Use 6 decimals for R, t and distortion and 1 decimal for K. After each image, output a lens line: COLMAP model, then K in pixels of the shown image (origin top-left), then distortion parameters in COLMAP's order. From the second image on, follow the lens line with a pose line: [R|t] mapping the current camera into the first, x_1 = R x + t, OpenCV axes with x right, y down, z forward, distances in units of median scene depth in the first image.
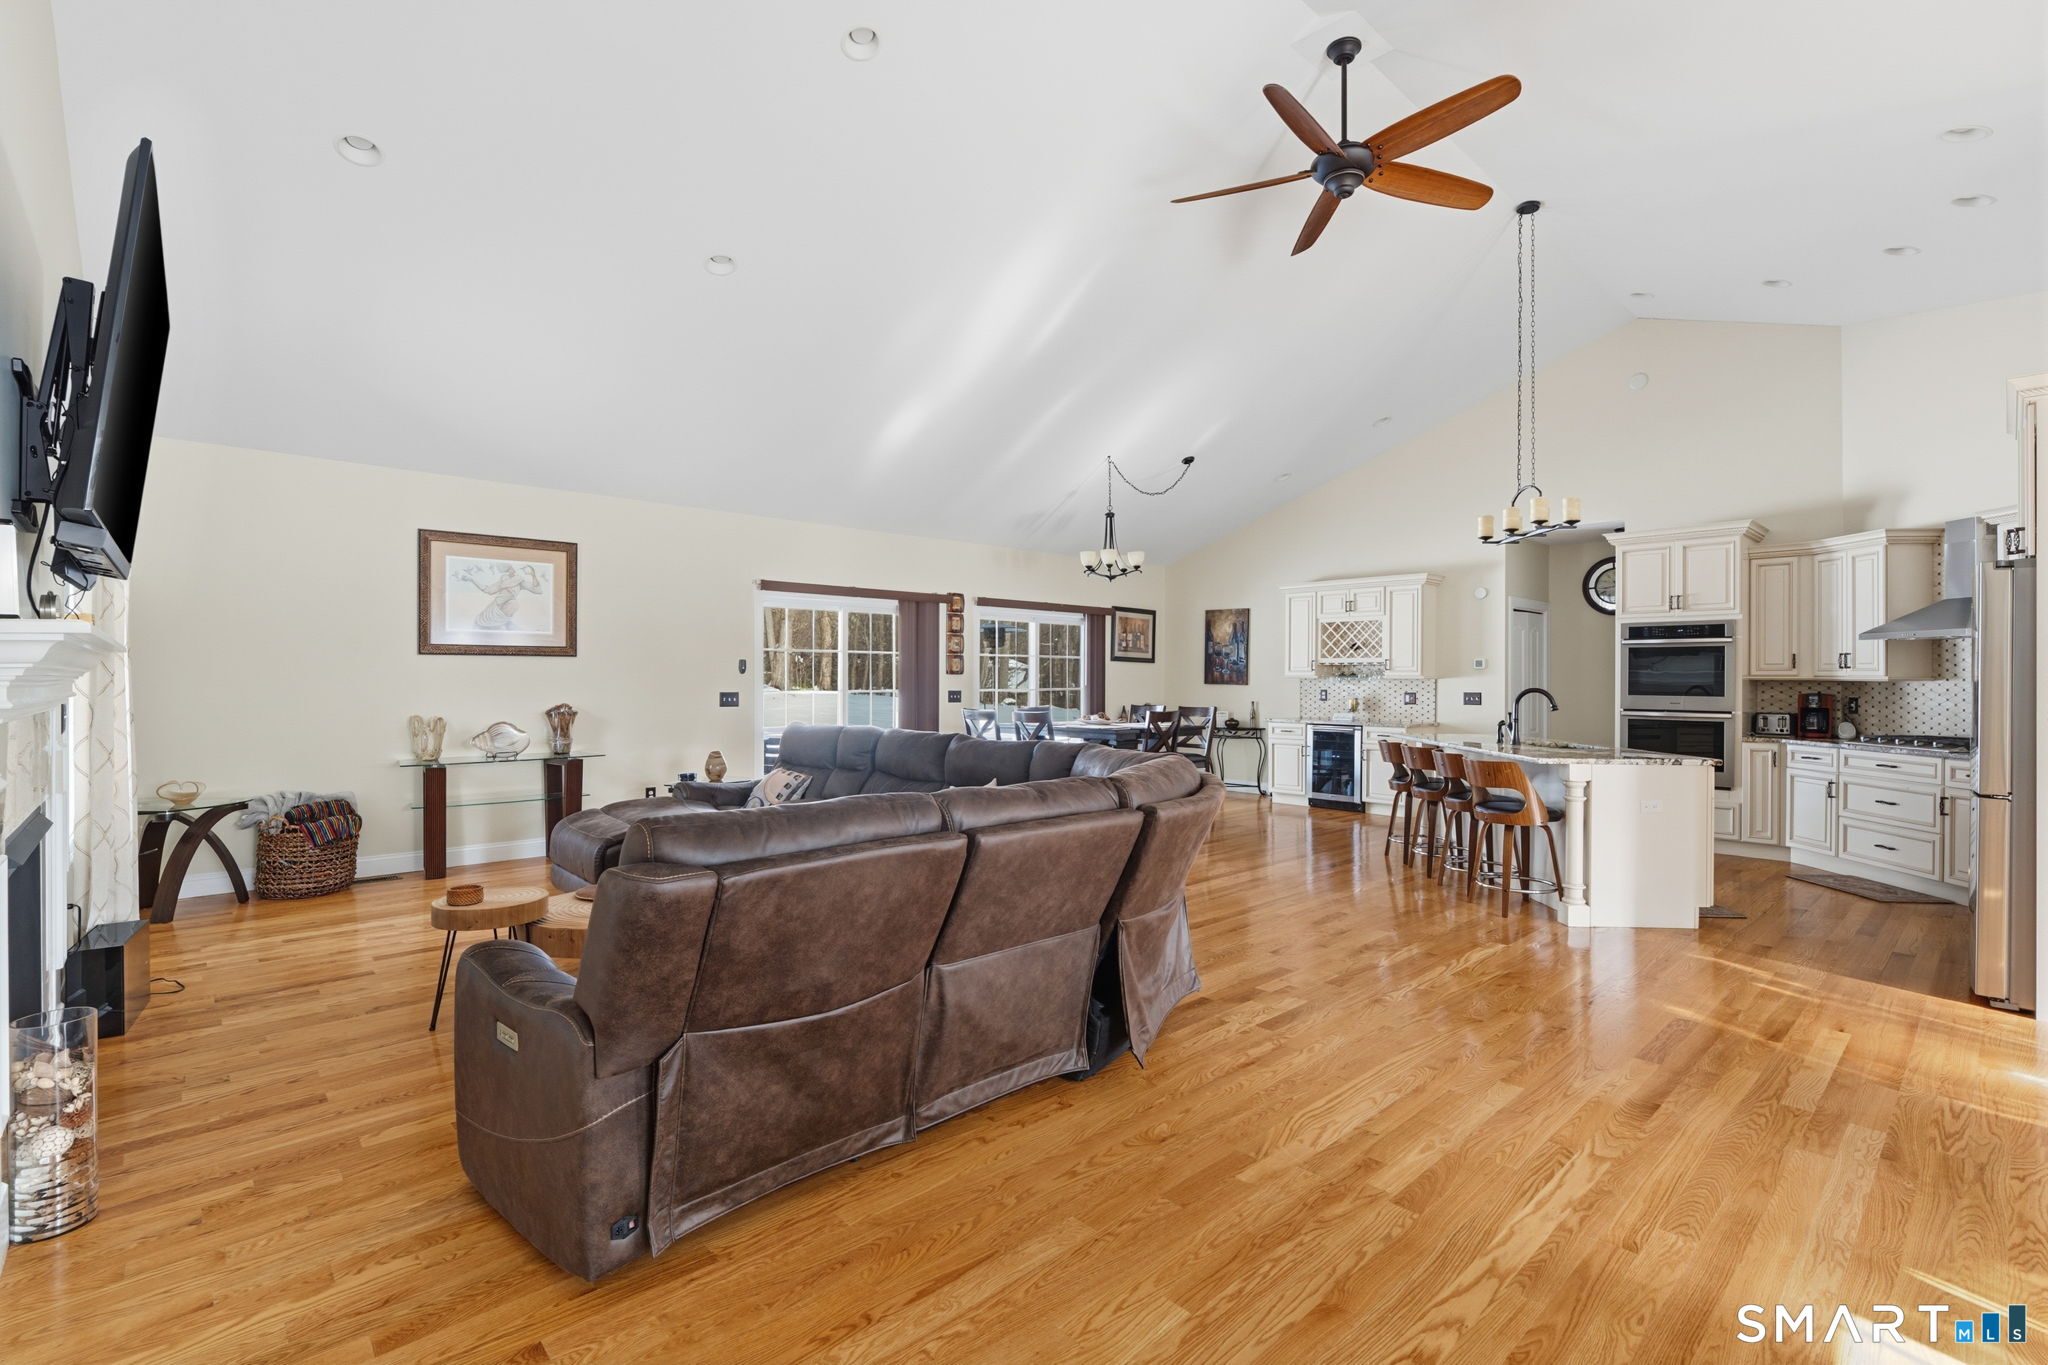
lens RADIAL K [[950.6, 0, 1015.7], [0, 950.6, 676.6], [0, 0, 1]] dist [-0.005680, 0.002290]
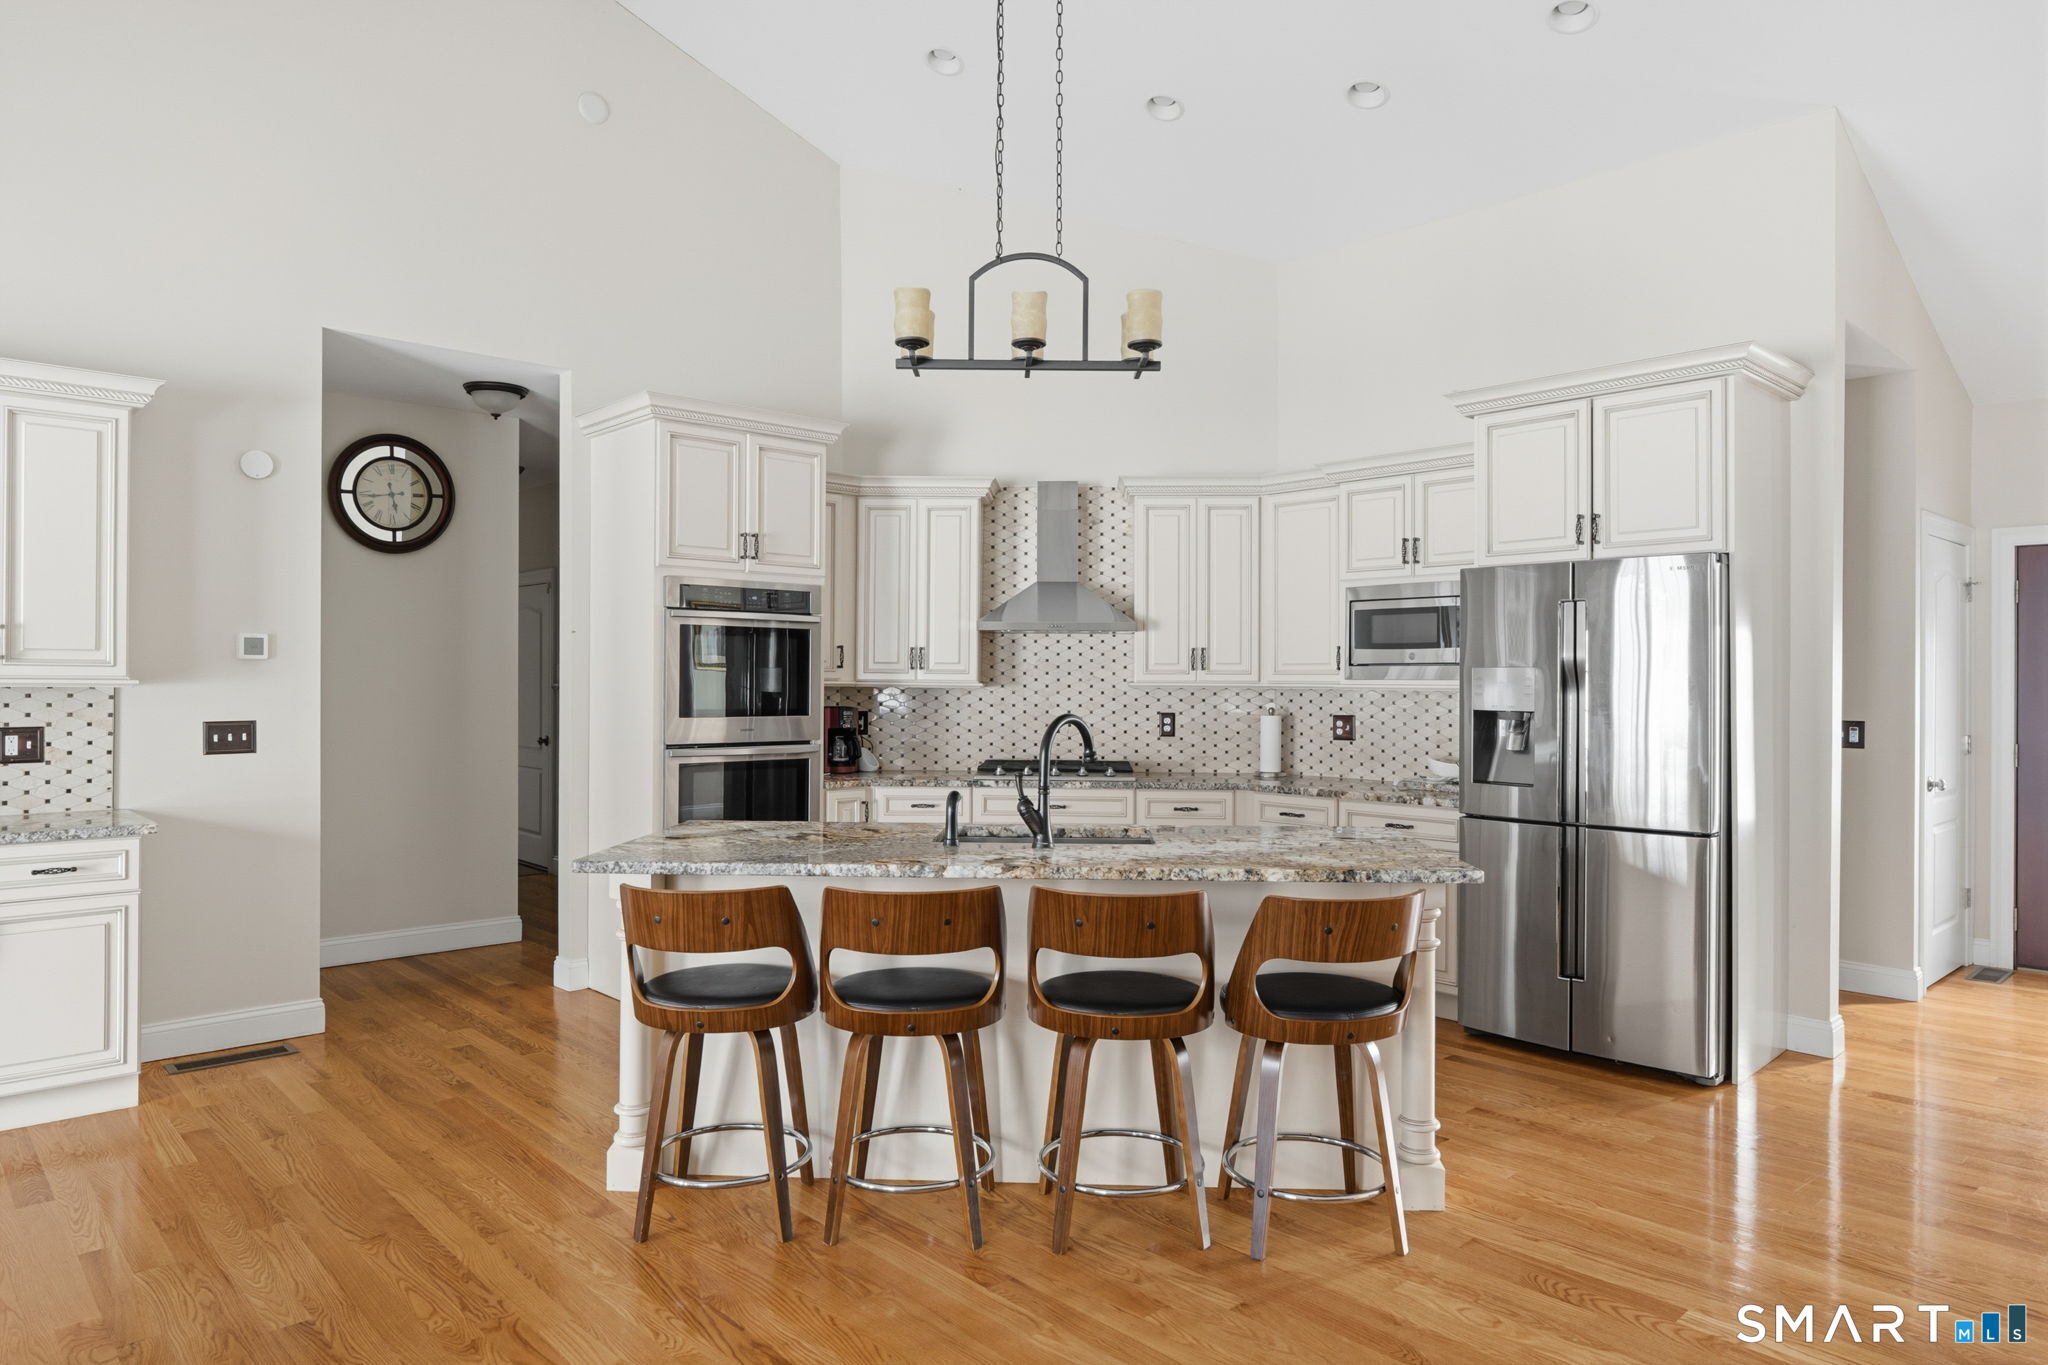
lens RADIAL K [[1260.0, 0, 1031.8], [0, 1260.0, 679.6], [0, 0, 1]] dist [-0.003490, 0.004315]
pose [[-0.004811, -0.003342, 0.999983, -0.034551], [-0.006657, 0.999972, 0.003310, -0.004735], [-0.999966, -0.006641, -0.004833, 0.862152]]
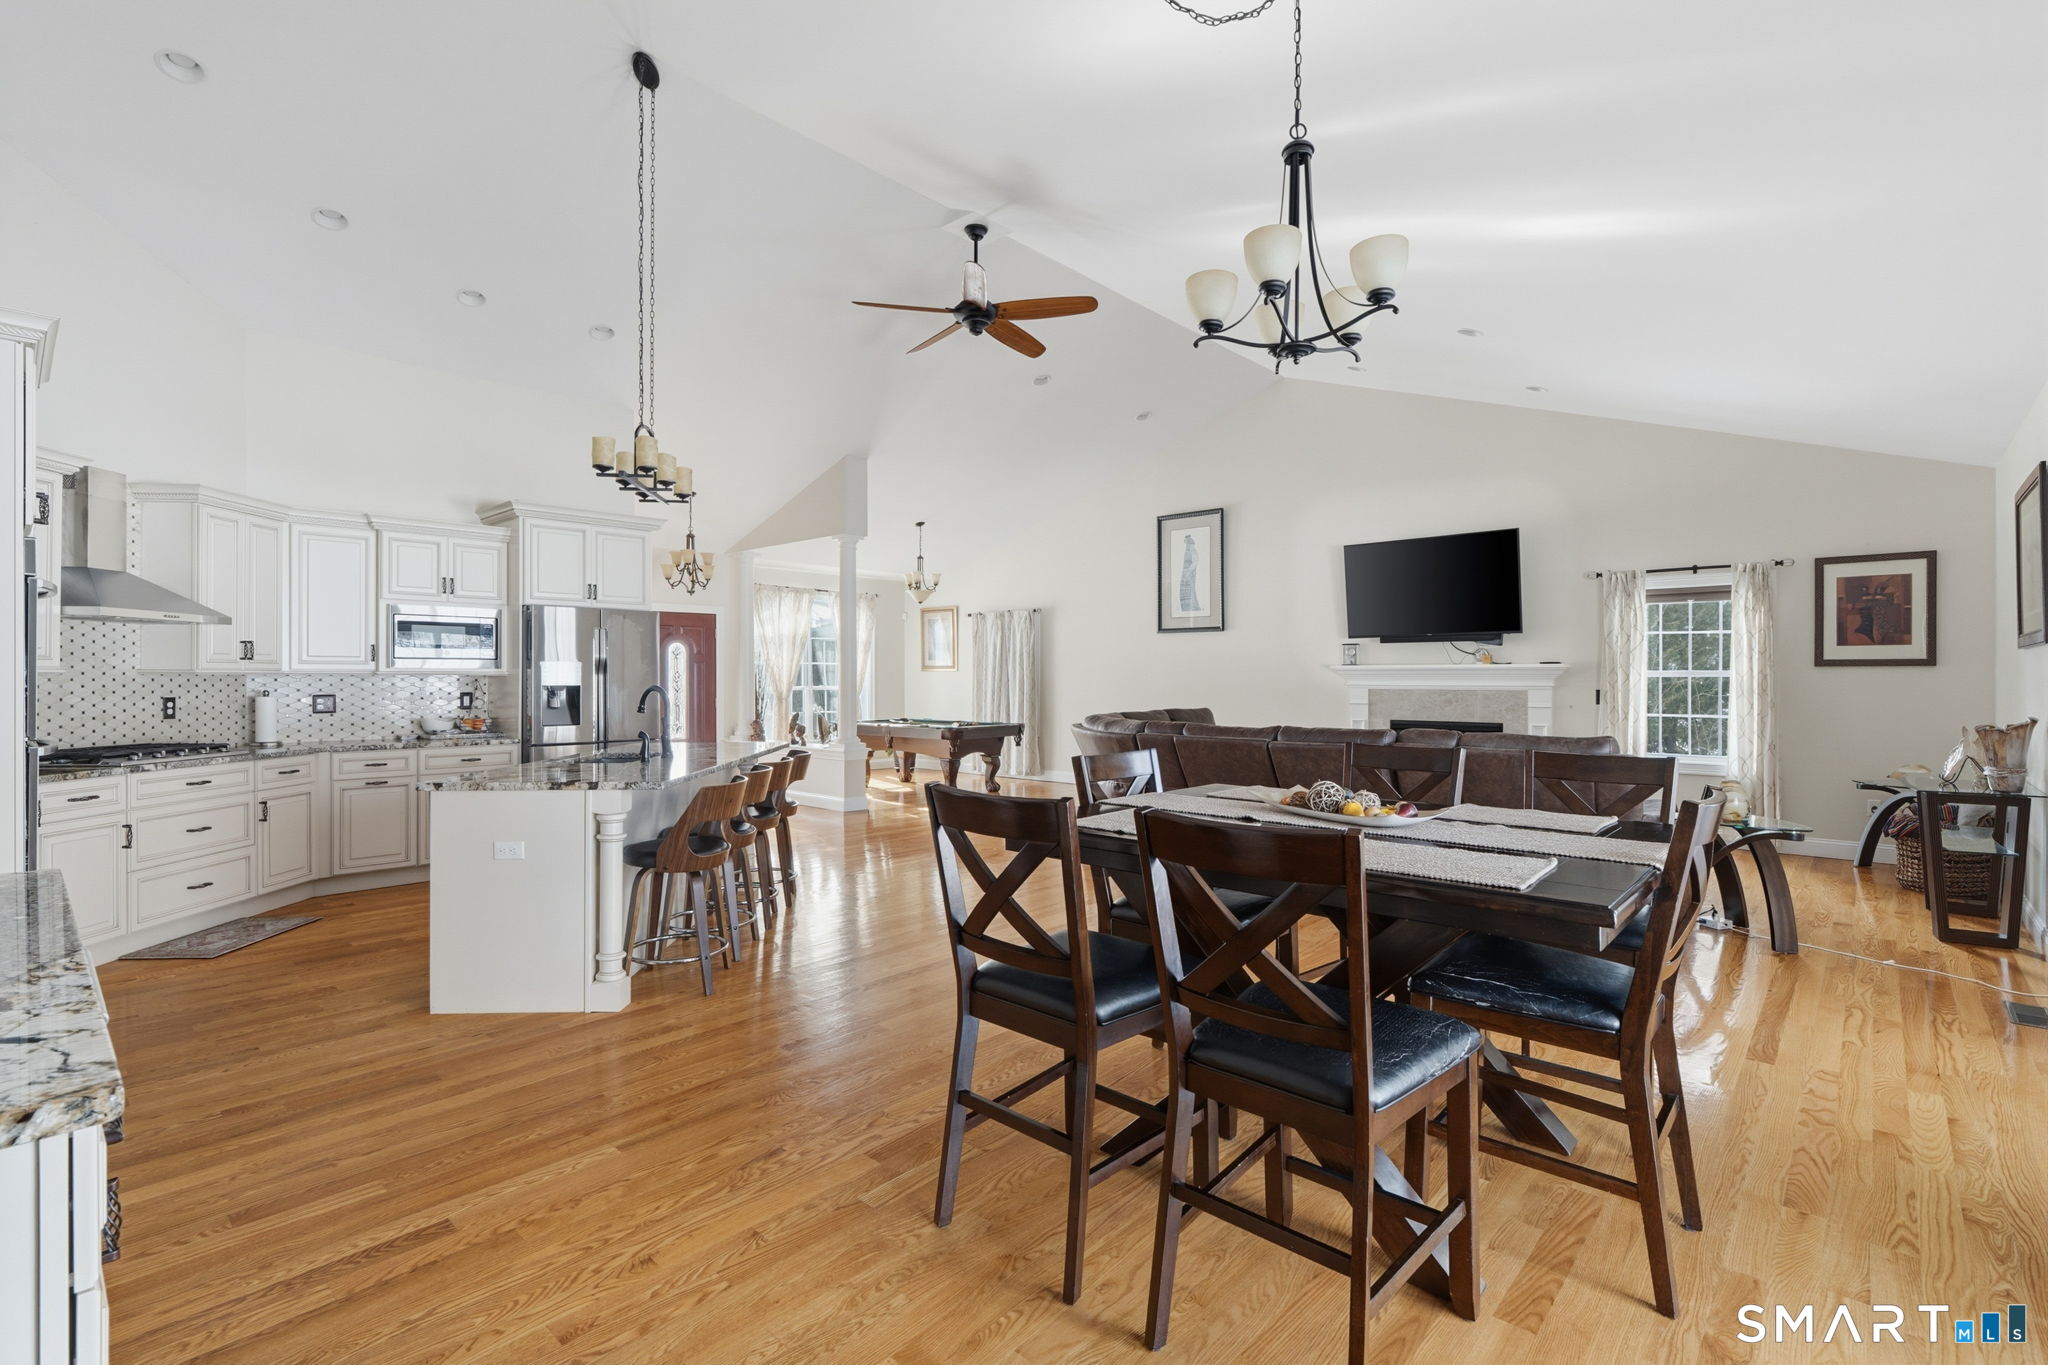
lens RADIAL K [[950.6, 0, 1025.3], [0, 950.6, 679.6], [0, 0, 1]] dist [-0.005680, 0.002290]
pose [[-0.996373, -0.003739, -0.085010, 0.255642], [-0.003665, 0.999993, -0.001022, 0.005595], [0.085013, -0.000707, -0.996380, 1.554486]]
